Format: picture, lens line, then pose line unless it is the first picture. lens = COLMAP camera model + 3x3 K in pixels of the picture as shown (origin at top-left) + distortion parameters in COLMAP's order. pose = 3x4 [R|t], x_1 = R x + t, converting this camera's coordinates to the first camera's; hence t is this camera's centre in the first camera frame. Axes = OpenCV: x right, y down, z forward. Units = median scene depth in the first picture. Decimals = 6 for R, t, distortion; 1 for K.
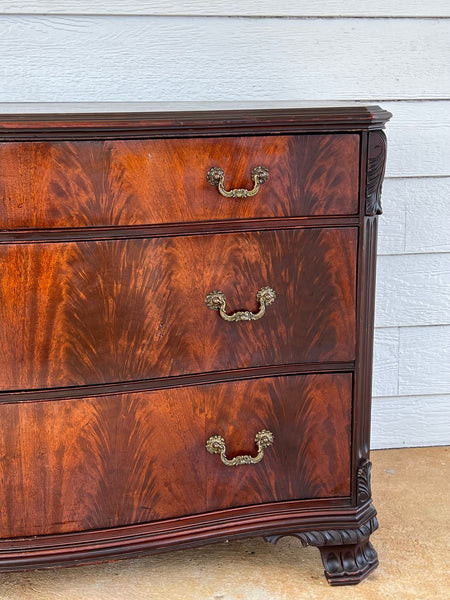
lens RADIAL K [[903.3, 0, 226.9], [0, 903.3, 312.5], [0, 0, 1]] dist [0.288424, -1.165943]
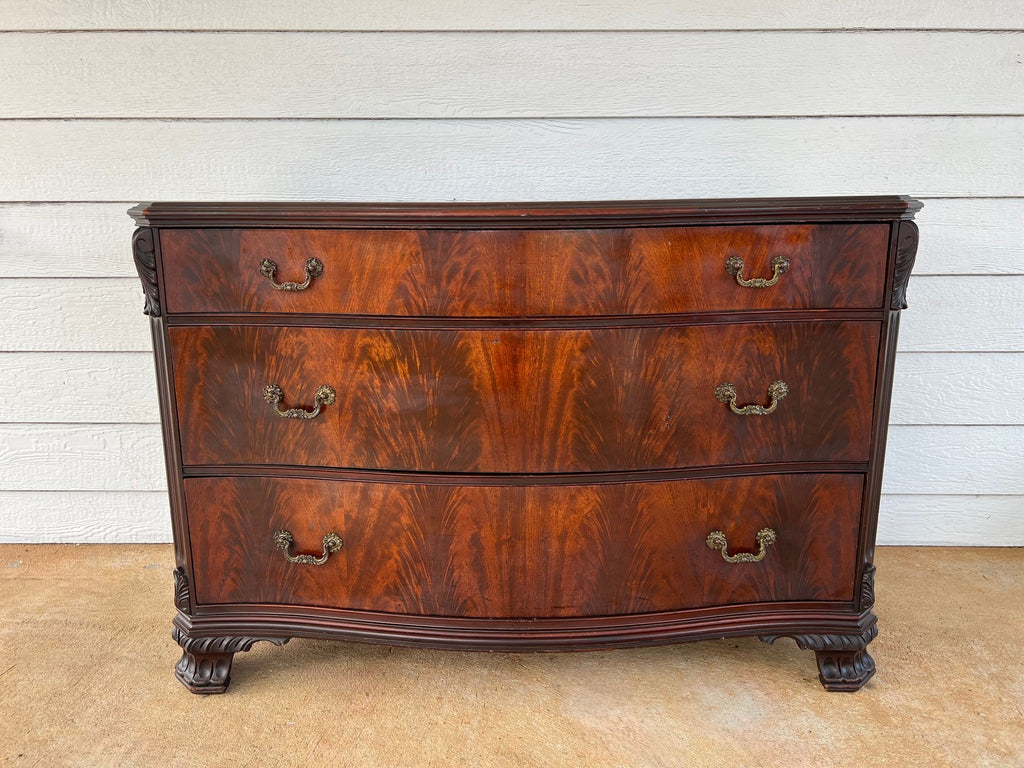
lens RADIAL K [[772.7, 0, 508.6], [0, 772.7, 378.8], [0, 0, 1]] dist [0.077040, -0.110302]
pose [[0.988285, 0.034281, -0.148723, -0.118620], [-0.037618, 0.999098, -0.019678, -0.003097], [0.147914, 0.025042, 0.988683, 0.138837]]
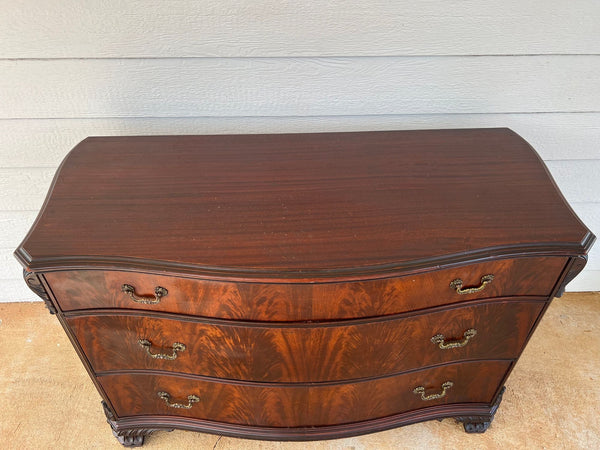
lens RADIAL K [[454.3, 0, 297.5], [0, 454.3, 222.7], [0, 0, 1]] dist [0.047429, -0.059370]
pose [[0.994065, 0.075876, -0.077959, -0.200073], [-0.032552, 0.891243, 0.452357, -0.524534], [0.103803, -0.447134, 0.888423, 0.377373]]
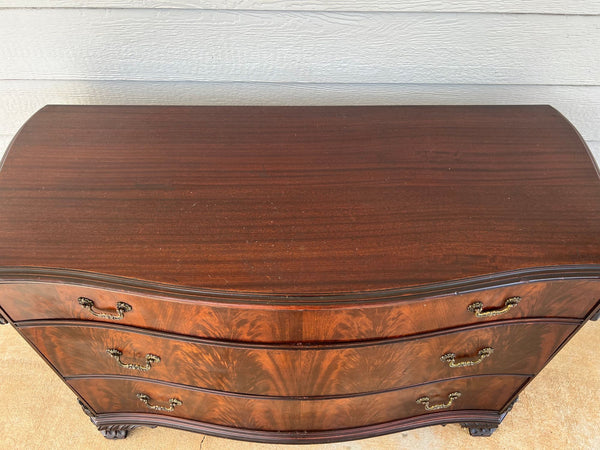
lens RADIAL K [[455.1, 0, 303.1], [0, 455.1, 227.9], [0, 0, 1]] dist [0.039061, -0.049476]
pose [[0.990381, 0.113556, -0.079056, -0.190106], [-0.048960, 0.822003, 0.567374, -0.537635], [0.129413, -0.558046, 0.819656, 0.524854]]
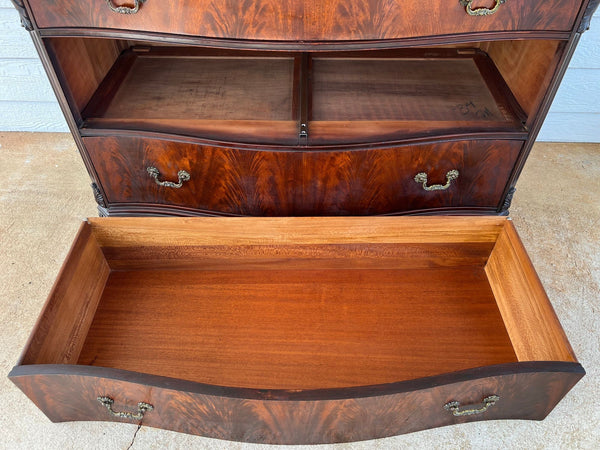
lens RADIAL K [[452.9, 0, 301.6], [0, 452.9, 225.0], [0, 0, 1]] dist [0.059000, -0.073251]
pose [[0.986375, 0.121679, -0.110716, -0.123658], [-0.046779, 0.852674, 0.520344, -0.193516], [0.157719, -0.508076, 0.846749, 0.264490]]
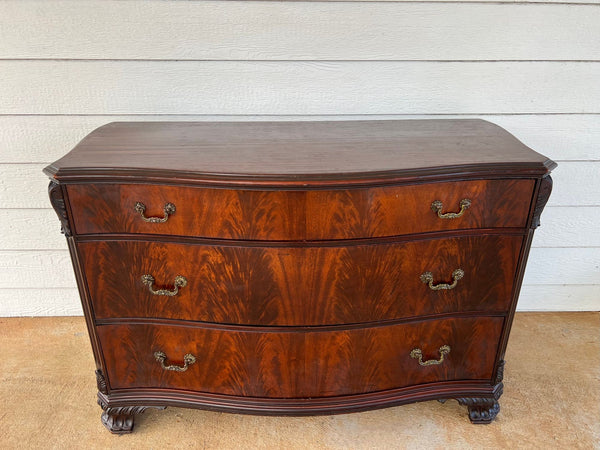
lens RADIAL K [[462.5, 0, 301.2], [0, 462.5, 226.1], [0, 0, 1]] dist [0.073540, -0.100349]
pose [[0.993367, 0.055282, -0.100828, -0.154033], [-0.035149, 0.980862, 0.191503, -0.250497], [0.109485, -0.186689, 0.976299, 0.188464]]
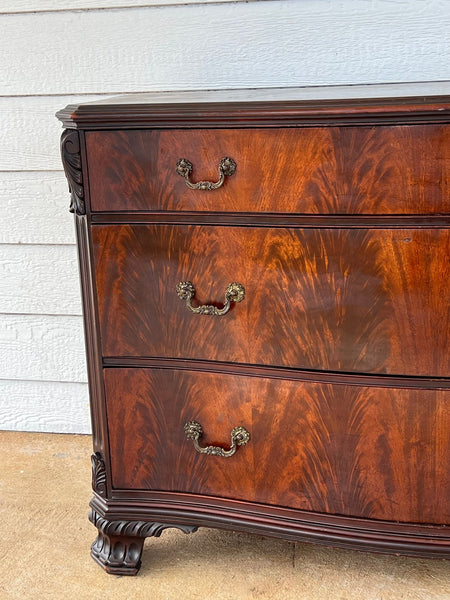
lens RADIAL K [[903.3, 0, 226.9], [0, 903.3, 312.5], [0, 0, 1]] dist [0.288424, -1.165943]
pose [[0.934798, 0.062259, -0.349680, -0.096039], [-0.052818, 0.997938, 0.036483, -0.007907], [0.351230, -0.015635, 0.936159, -0.000711]]
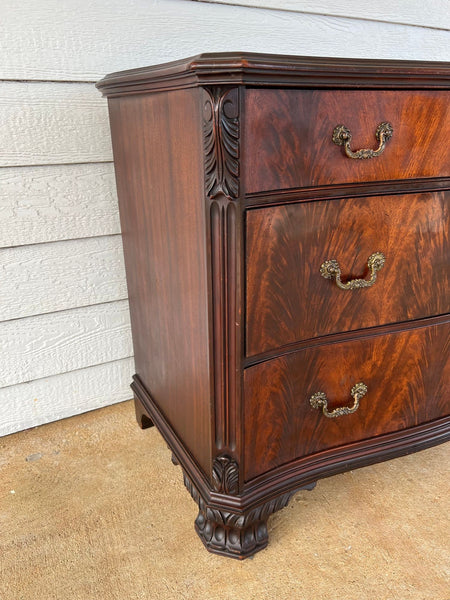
lens RADIAL K [[452.7, 0, 228.0], [0, 452.7, 299.2], [0, 0, 1]] dist [0.077040, -0.110302]
pose [[0.934769, -0.135919, 0.328228, -0.766170], [0.092255, 0.985093, 0.145191, -0.042524], [-0.343070, -0.105440, 0.933373, 0.507445]]
